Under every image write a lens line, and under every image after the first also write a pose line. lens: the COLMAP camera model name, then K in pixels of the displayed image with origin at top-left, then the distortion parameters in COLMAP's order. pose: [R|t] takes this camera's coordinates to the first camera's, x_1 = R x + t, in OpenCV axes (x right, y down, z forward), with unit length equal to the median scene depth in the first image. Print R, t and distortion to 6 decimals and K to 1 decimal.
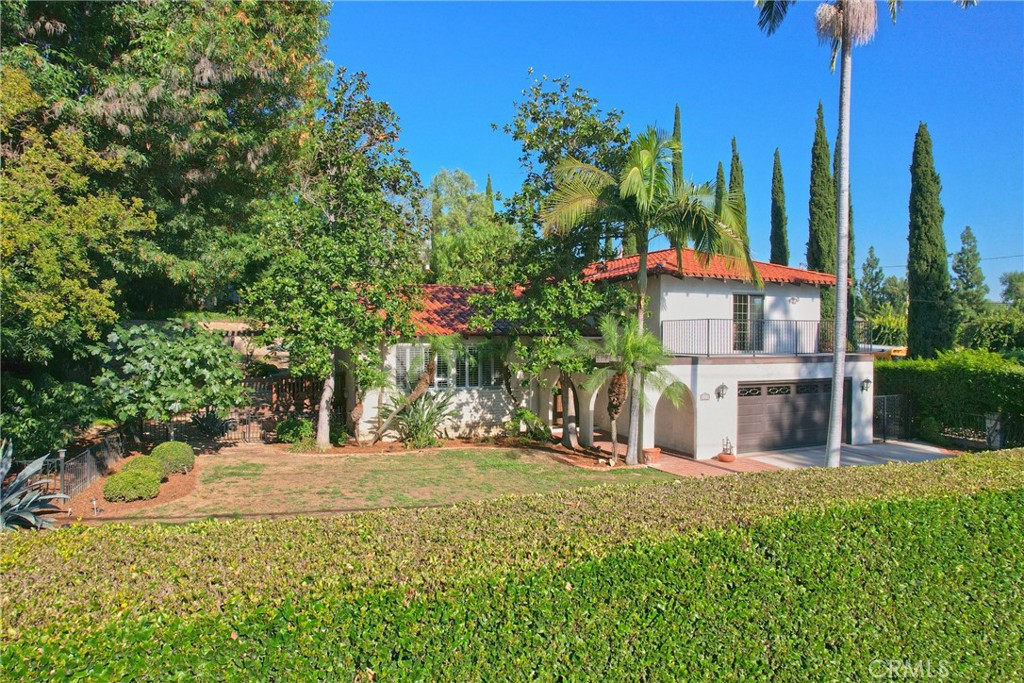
lens RADIAL K [[683.5, 0, 512.0], [0, 683.5, 341.5], [0, 0, 1]] dist [-0.105217, -0.000025]
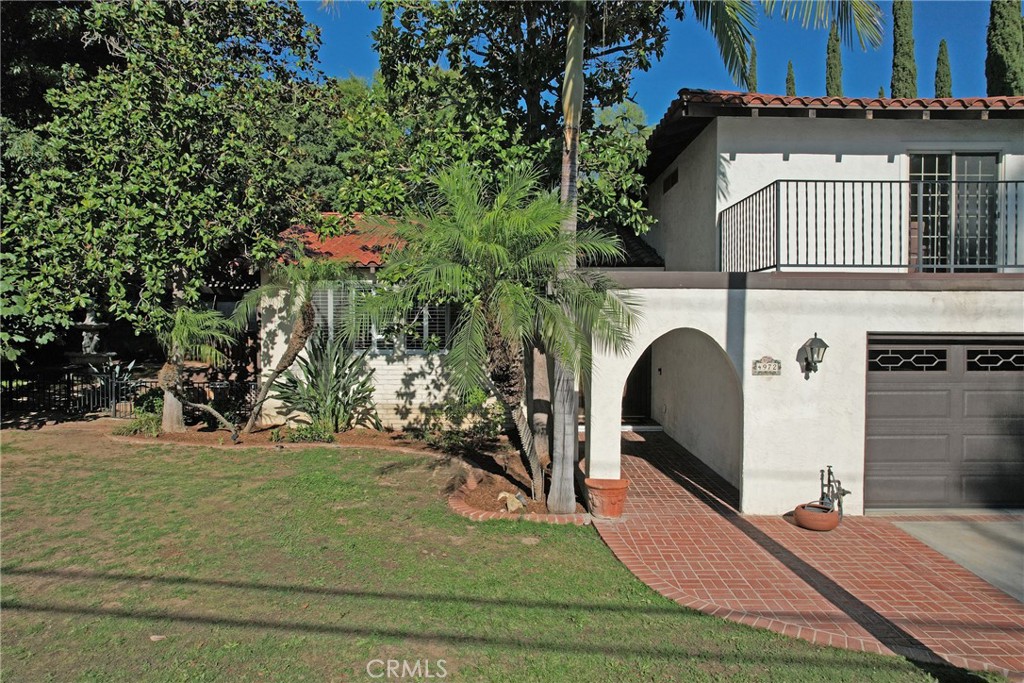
lens RADIAL K [[665.6, 0, 512.0], [0, 665.6, 341.5], [0, 0, 1]] dist [-0.021071, -0.000064]
pose [[0.914415, 0.004931, -0.404747, 0.262593], [0.002843, 0.999823, 0.018603, 0.049219], [0.404767, -0.018162, 0.914239, 0.475459]]
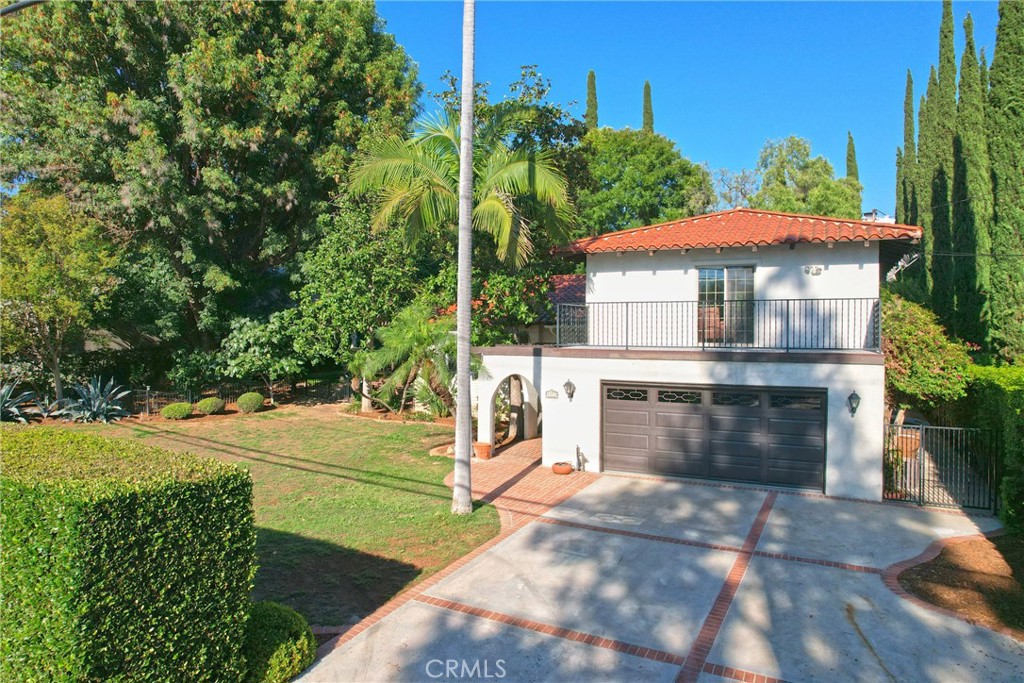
lens RADIAL K [[665.6, 0, 512.0], [0, 665.6, 341.5], [0, 0, 1]] dist [-0.021071, -0.000064]
pose [[0.641513, 0.015675, -0.766952, 0.772363], [0.000845, 0.999776, 0.021140, -0.003616], [0.767112, -0.014210, 0.641356, 0.356137]]
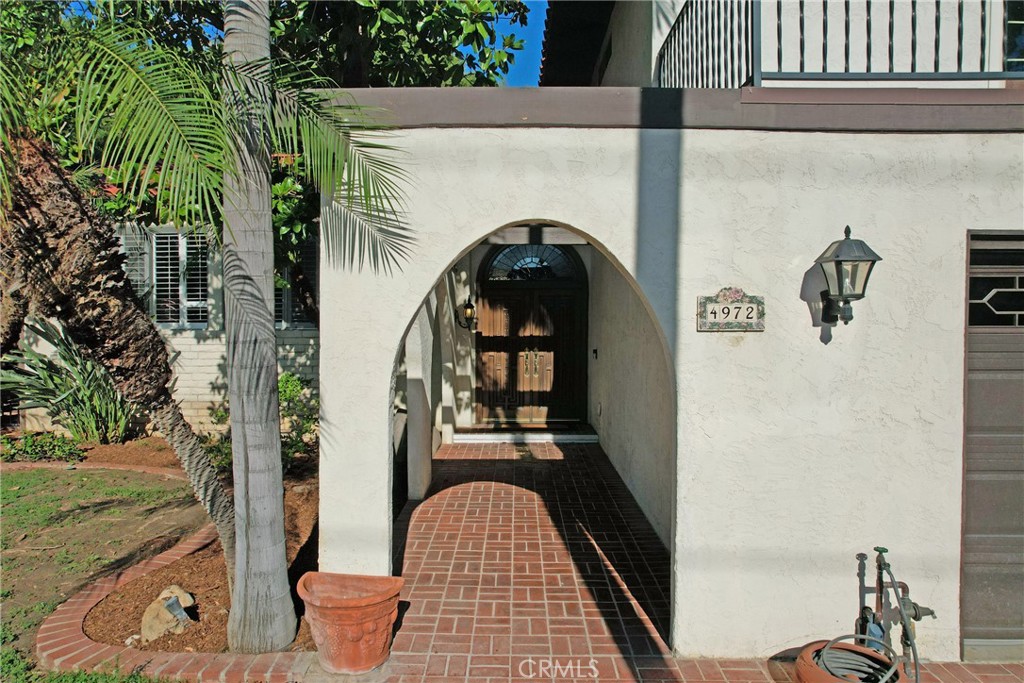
lens RADIAL K [[654.8, 0, 512.0], [0, 654.8, 341.5], [0, 0, 1]] dist [-0.042496, 0.065484]
pose [[0.912686, 0.005471, -0.408625, 0.258790], [0.002222, 0.999829, 0.018348, 0.073489], [0.408656, -0.017654, 0.912518, 0.698447]]
